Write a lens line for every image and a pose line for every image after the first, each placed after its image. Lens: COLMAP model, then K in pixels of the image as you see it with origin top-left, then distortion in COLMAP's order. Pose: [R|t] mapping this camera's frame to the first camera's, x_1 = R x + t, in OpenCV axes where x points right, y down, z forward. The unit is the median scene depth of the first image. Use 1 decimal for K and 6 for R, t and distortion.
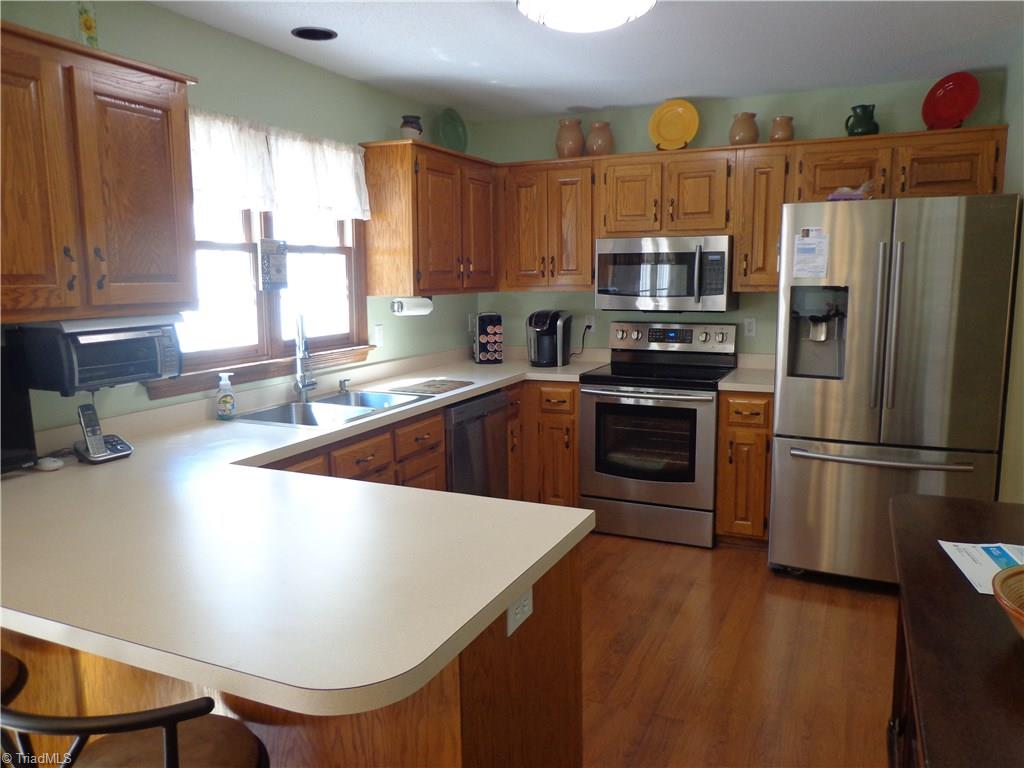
lens RADIAL K [[763.3, 0, 512.0], [0, 763.3, 384.0], [0, 0, 1]] dist [0.012650, 0.007513]
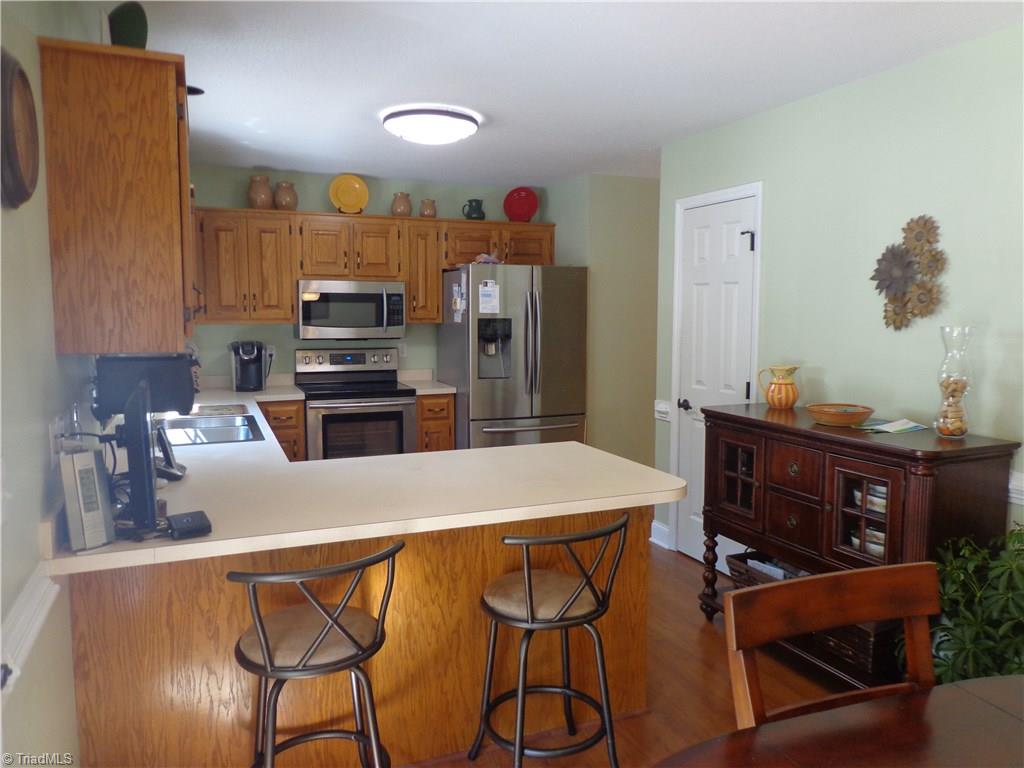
lens RADIAL K [[763.3, 0, 512.0], [0, 763.3, 384.0], [0, 0, 1]] dist [0.012650, 0.007513]
pose [[0.679854, -0.062306, 0.730696, -0.568474], [0.098648, 0.995098, -0.006933, 0.013528], [-0.726682, 0.076796, 0.682668, -0.047744]]
